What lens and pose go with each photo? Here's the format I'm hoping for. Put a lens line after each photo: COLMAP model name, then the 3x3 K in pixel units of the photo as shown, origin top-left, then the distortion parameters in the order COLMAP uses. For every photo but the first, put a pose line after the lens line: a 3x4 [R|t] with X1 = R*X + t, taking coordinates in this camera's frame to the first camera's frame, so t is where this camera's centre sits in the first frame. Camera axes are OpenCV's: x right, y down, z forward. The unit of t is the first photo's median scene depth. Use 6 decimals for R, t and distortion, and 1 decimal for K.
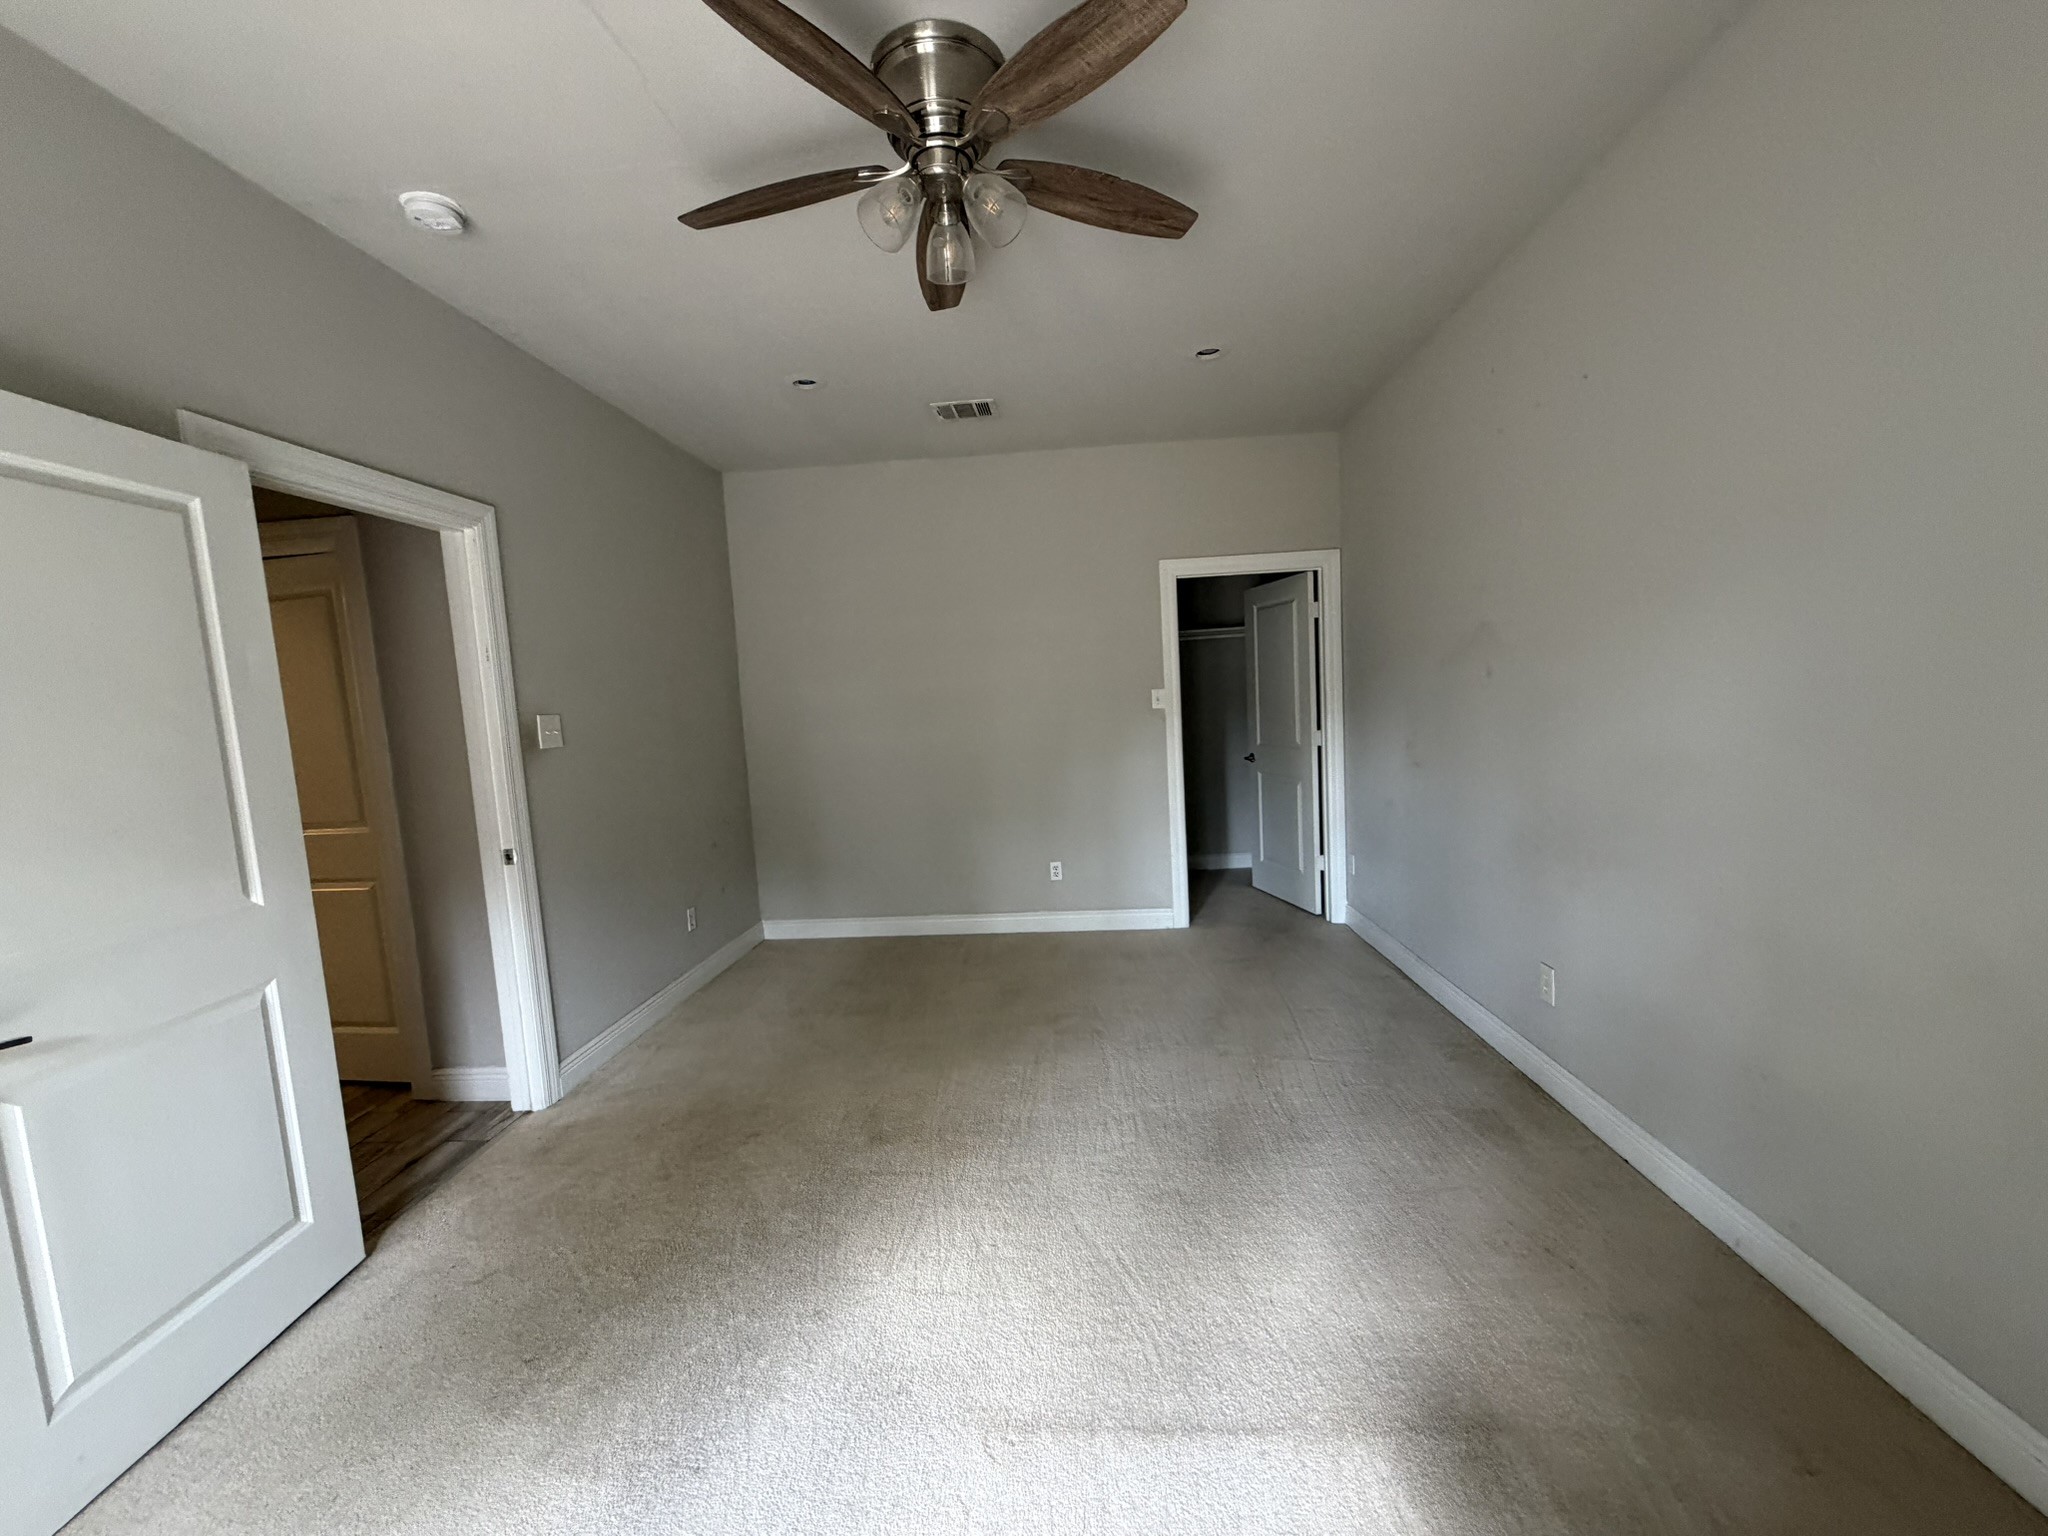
lens RADIAL K [[816.8, 0, 1024.7], [0, 816.8, 773.7], [0, 0, 1]] dist [0.001100, -0.000182]
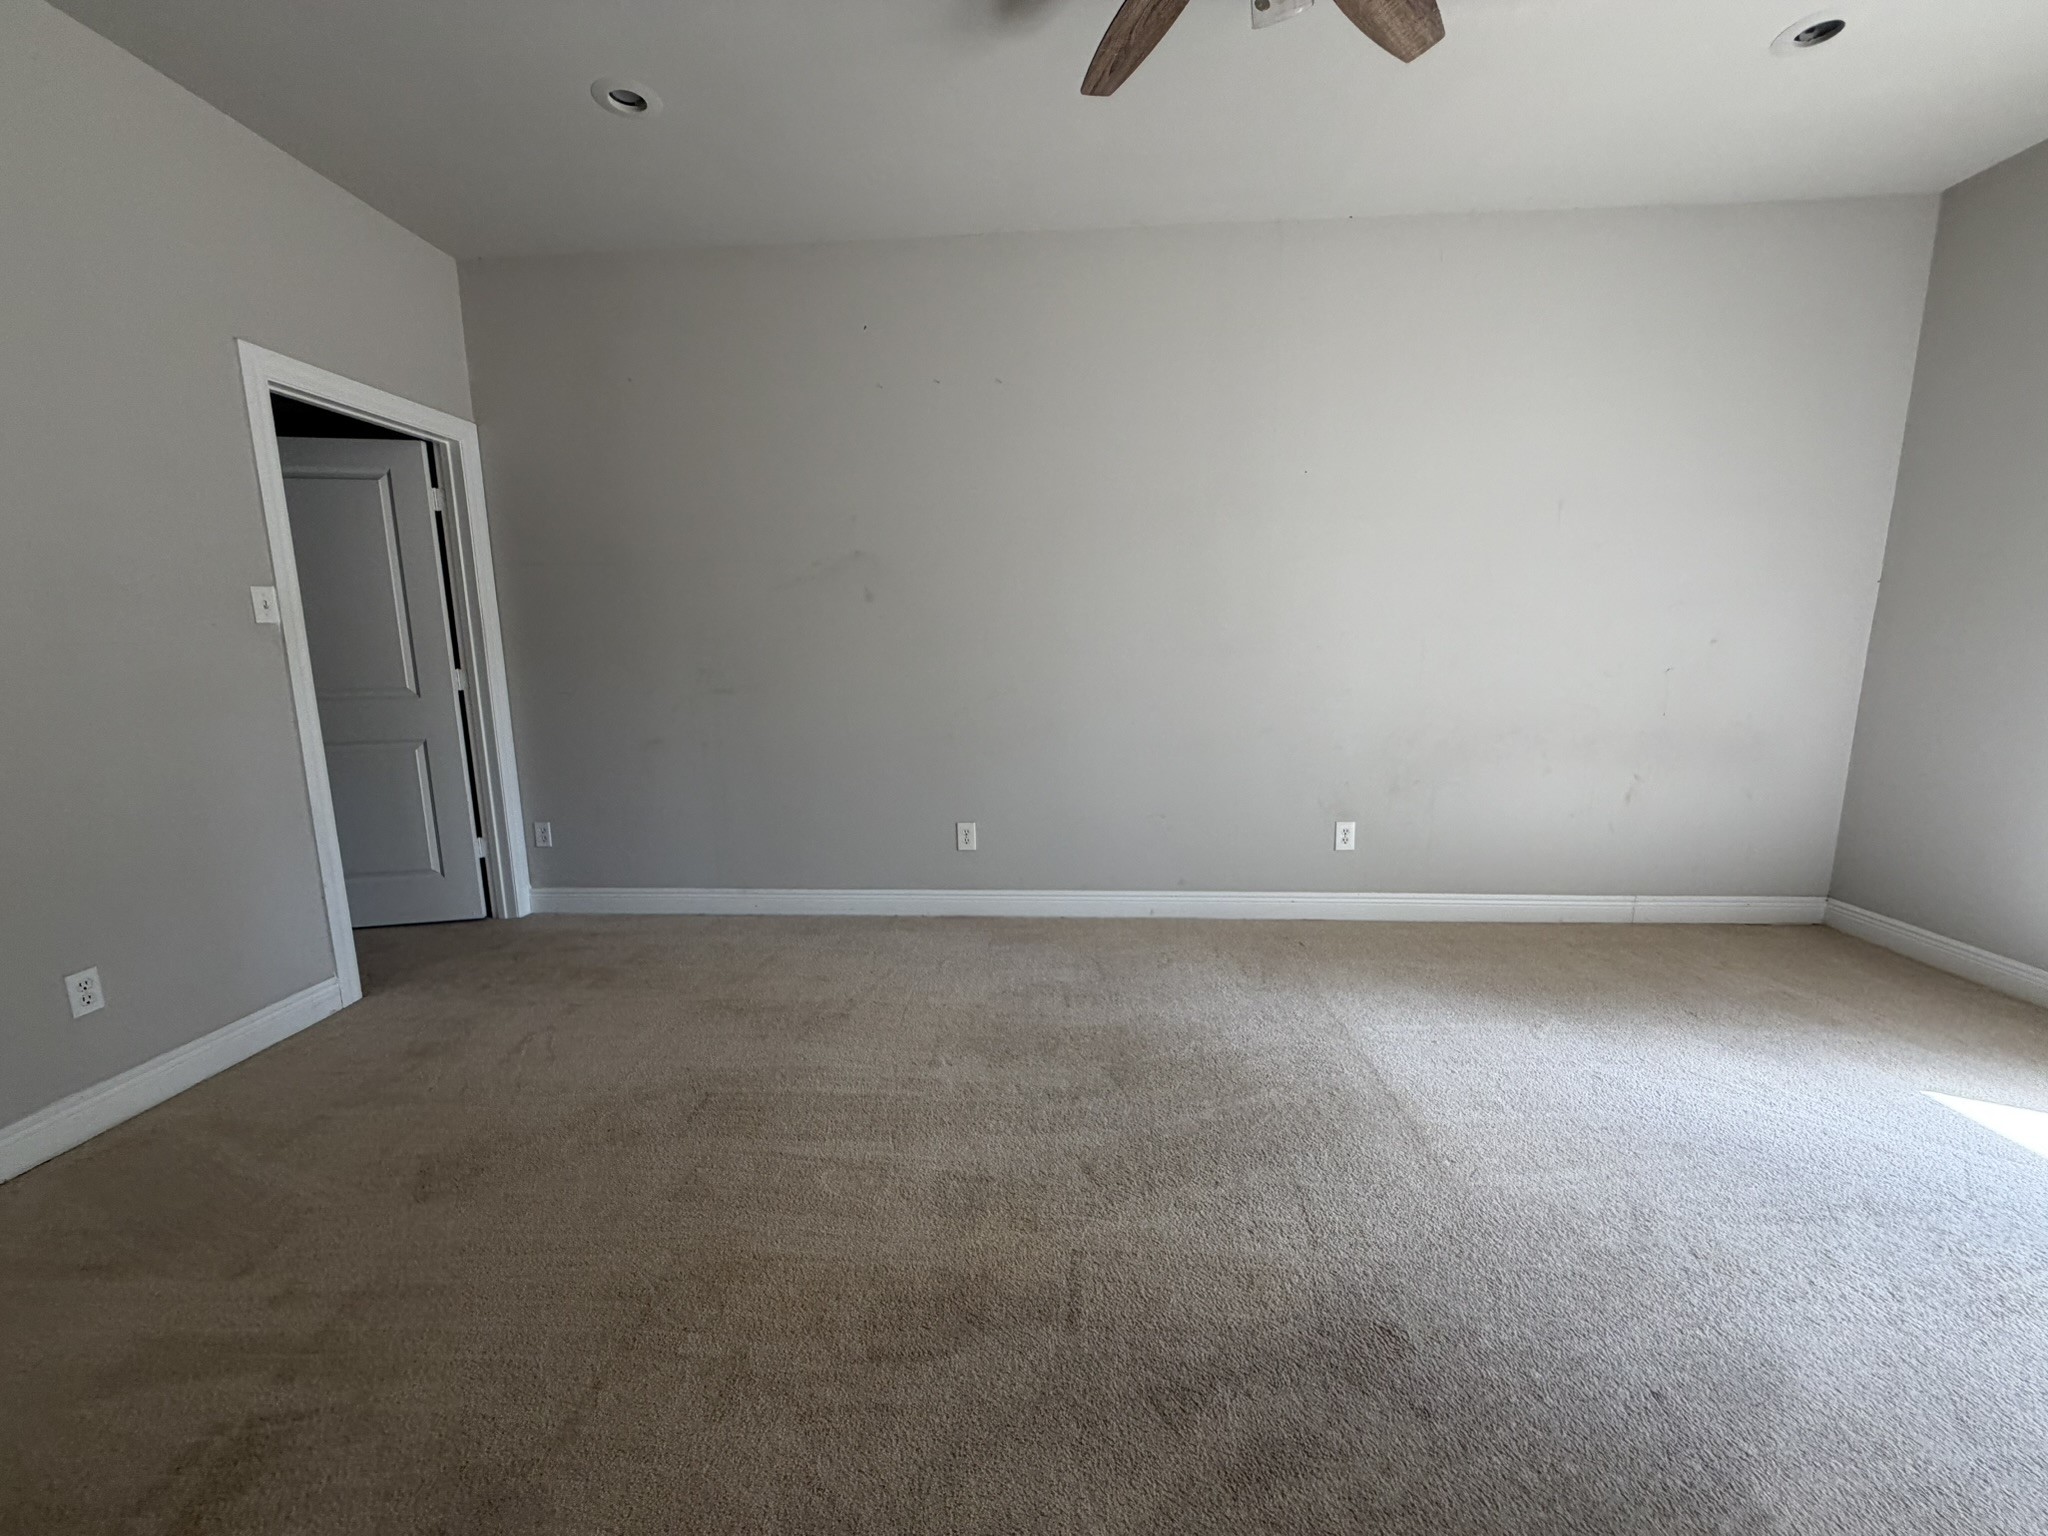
lens RADIAL K [[816.8, 0, 1025.6], [0, 816.8, 770.3], [0, 0, 1]] dist [0.001100, -0.000182]
pose [[0.006244, -0.114598, 0.993392, -0.378641], [0.102676, 0.988235, 0.113357, 0.006053], [-0.994695, 0.101290, 0.017937, 0.498142]]
